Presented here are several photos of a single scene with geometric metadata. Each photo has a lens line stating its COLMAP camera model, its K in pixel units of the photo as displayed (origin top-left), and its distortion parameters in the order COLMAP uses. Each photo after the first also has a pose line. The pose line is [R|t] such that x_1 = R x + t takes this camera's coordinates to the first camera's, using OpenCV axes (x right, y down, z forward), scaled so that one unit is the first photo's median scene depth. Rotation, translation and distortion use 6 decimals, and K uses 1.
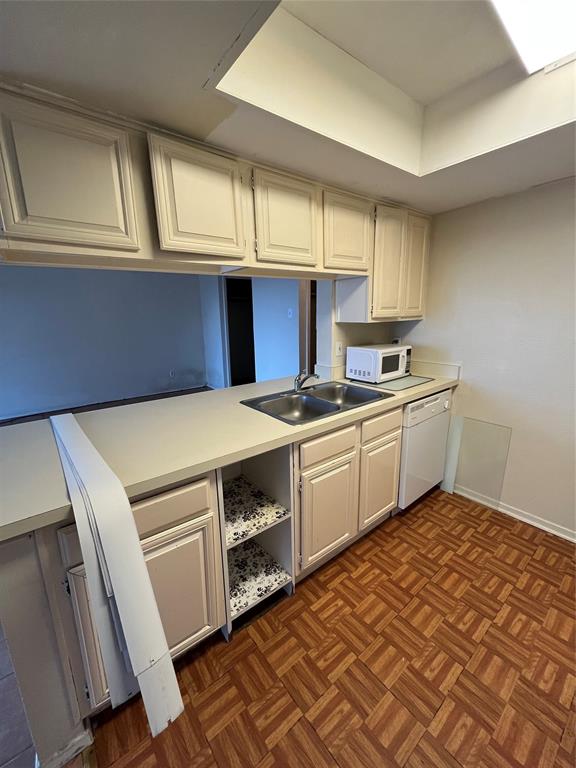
lens RADIAL K [[311.4, 0, 289.5], [0, 311.4, 381.1], [0, 0, 1]] dist [-0.004102, 0.000558]
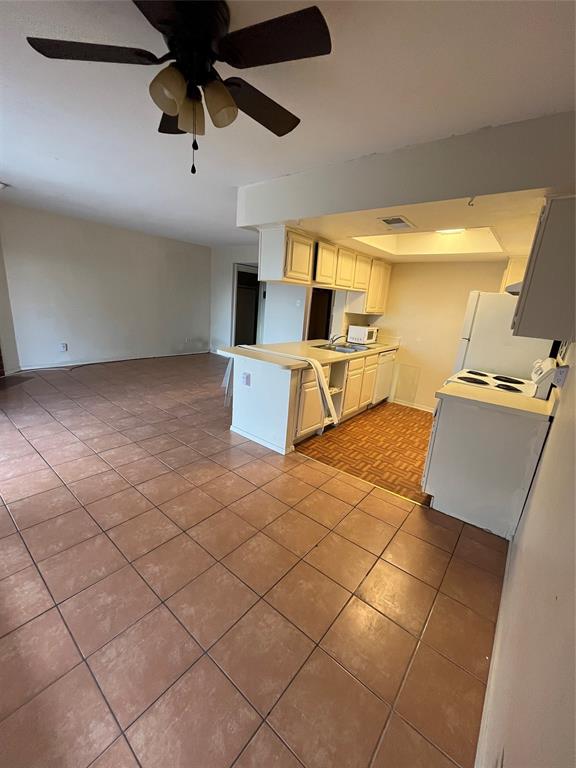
lens RADIAL K [[311.4, 0, 289.5], [0, 311.4, 381.1], [0, 0, 1]] dist [-0.004102, 0.000558]
pose [[0.971341, 0.033454, 0.235323, -0.915052], [-0.043799, 0.998284, 0.038870, 0.260527], [-0.233619, -0.048063, 0.971140, -1.202904]]
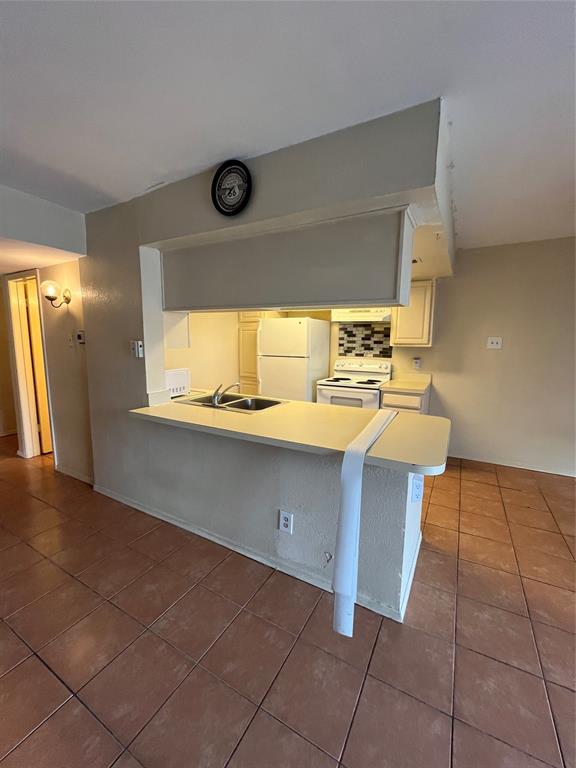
lens RADIAL K [[311.4, 0, 289.5], [0, 311.4, 381.1], [0, 0, 1]] dist [-0.004102, 0.000558]
pose [[-0.382024, -0.108339, 0.917780, -1.471390], [0.195883, 0.961047, 0.194982, -0.286104], [-0.903154, 0.254265, -0.345921, 1.446840]]
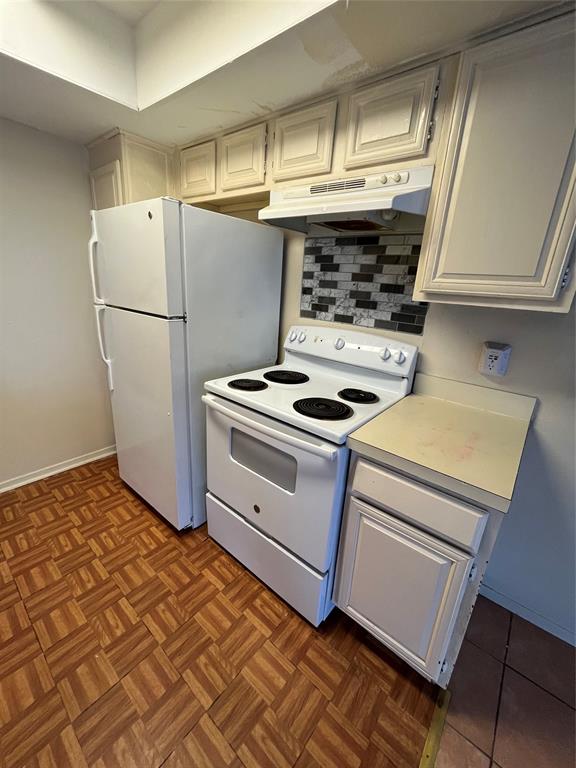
lens RADIAL K [[311.4, 0, 289.5], [0, 311.4, 381.1], [0, 0, 1]] dist [-0.004102, 0.000558]
pose [[-0.202891, -0.292670, 0.934441, -0.287943], [0.156329, 0.932367, 0.325963, -0.048004], [-0.966642, 0.212215, -0.143416, 0.333530]]
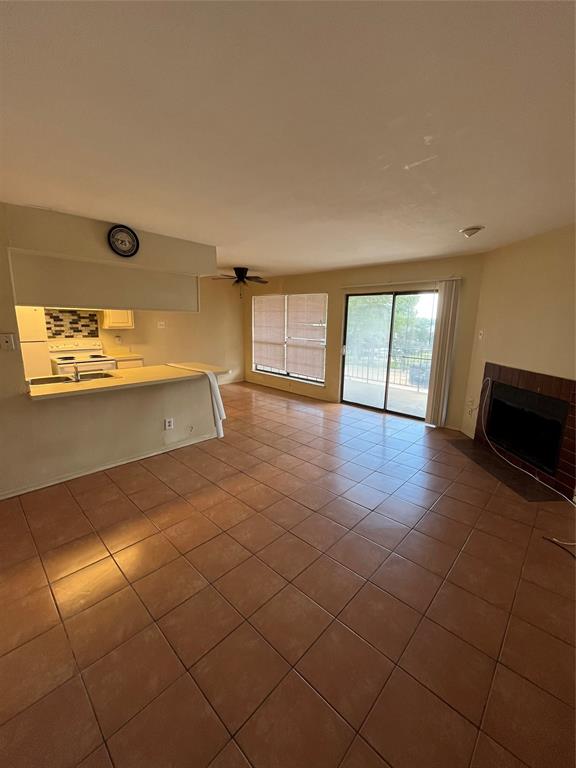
lens RADIAL K [[311.4, 0, 289.5], [0, 311.4, 381.1], [0, 0, 1]] dist [-0.004102, 0.000558]
pose [[-0.989631, 0.026911, -0.141090, -1.005718], [-0.032241, 0.915605, 0.400785, -0.782274], [0.139968, 0.401178, -0.905243, 3.259984]]
